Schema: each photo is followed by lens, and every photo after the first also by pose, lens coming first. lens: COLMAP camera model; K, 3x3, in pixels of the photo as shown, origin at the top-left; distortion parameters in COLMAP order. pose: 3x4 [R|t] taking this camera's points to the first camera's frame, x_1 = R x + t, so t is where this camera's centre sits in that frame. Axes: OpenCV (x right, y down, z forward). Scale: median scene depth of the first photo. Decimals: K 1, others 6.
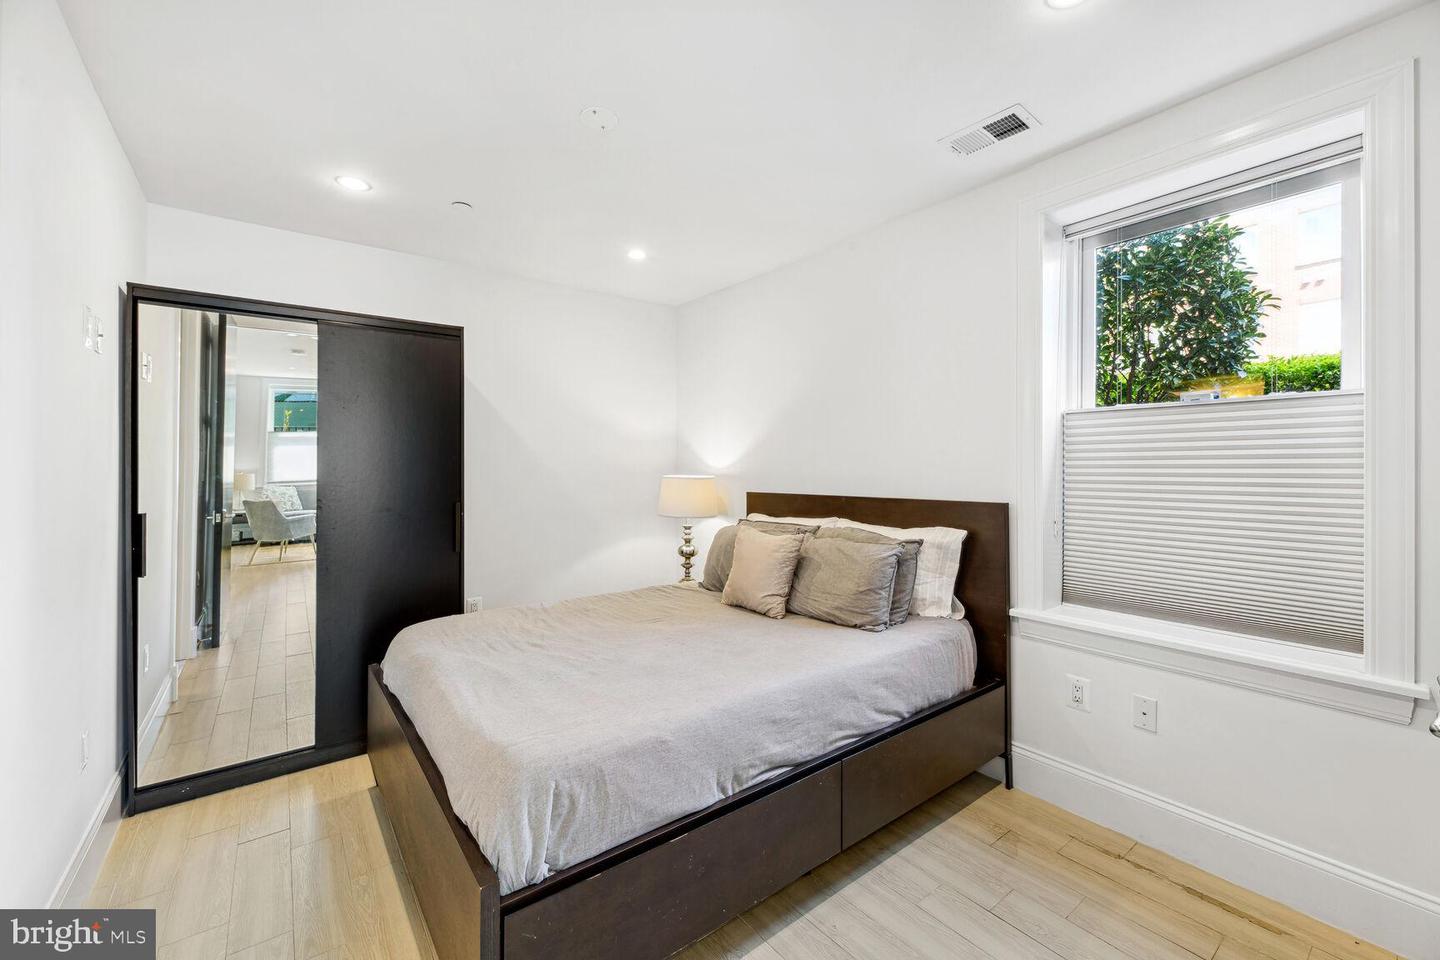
lens RADIAL K [[603.7, 0, 726.8], [0, 603.7, 459.2], [0, 0, 1]] dist [0.012036, -0.001021]
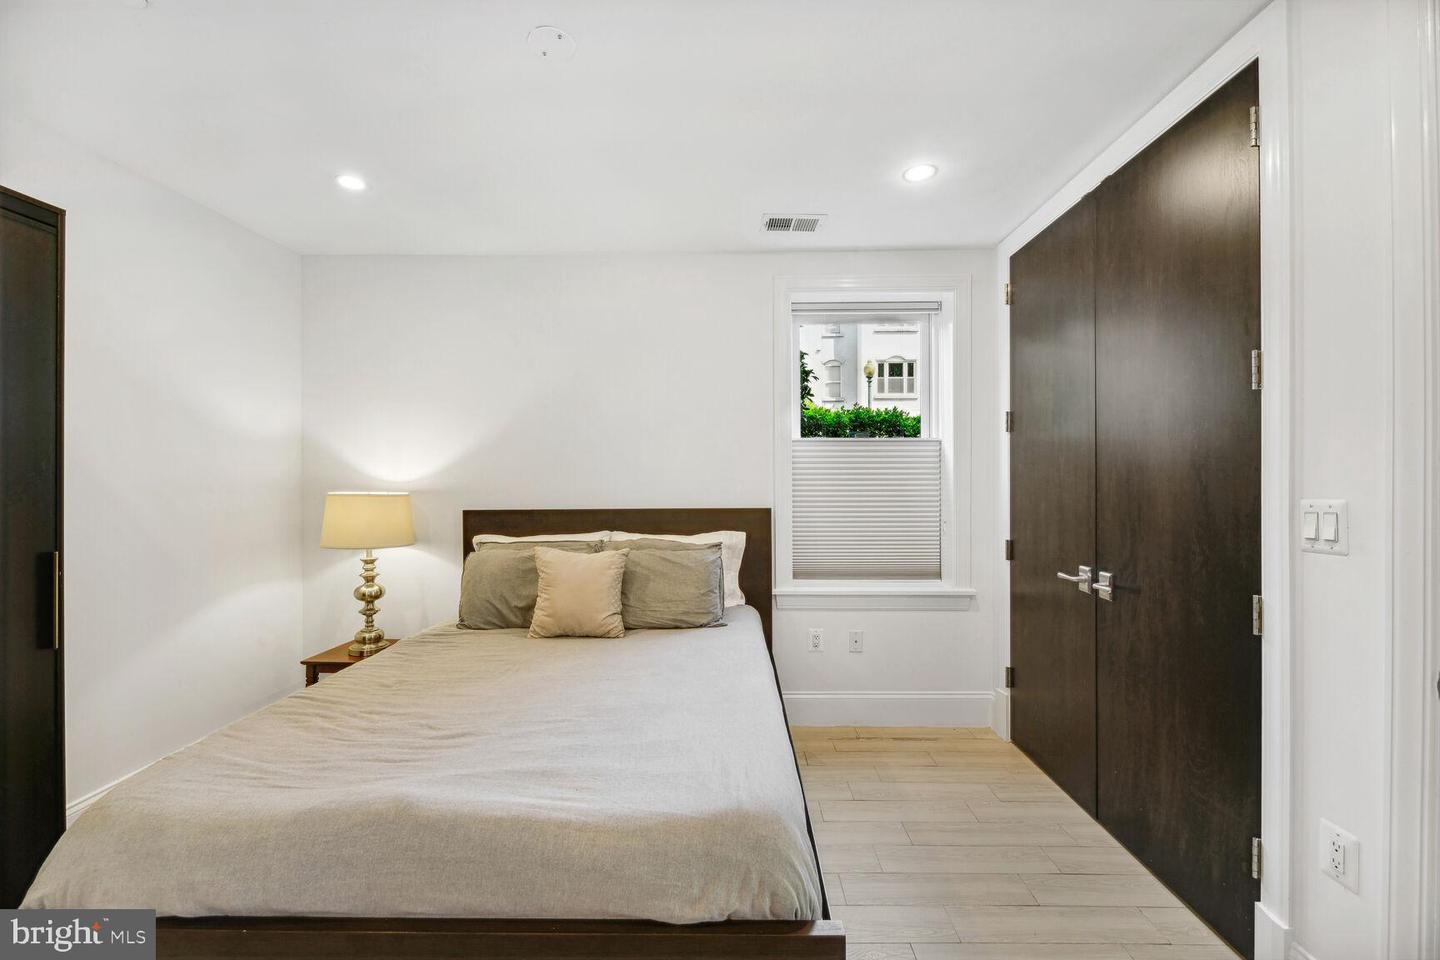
lens RADIAL K [[603.7, 0, 734.1], [0, 603.7, 474.8], [0, 0, 1]] dist [0.012036, -0.001021]
pose [[0.604940, 0.003664, 0.796263, -0.595726], [-0.009739, 0.999949, 0.002798, -0.001945], [-0.796211, -0.009447, 0.604945, 0.274541]]
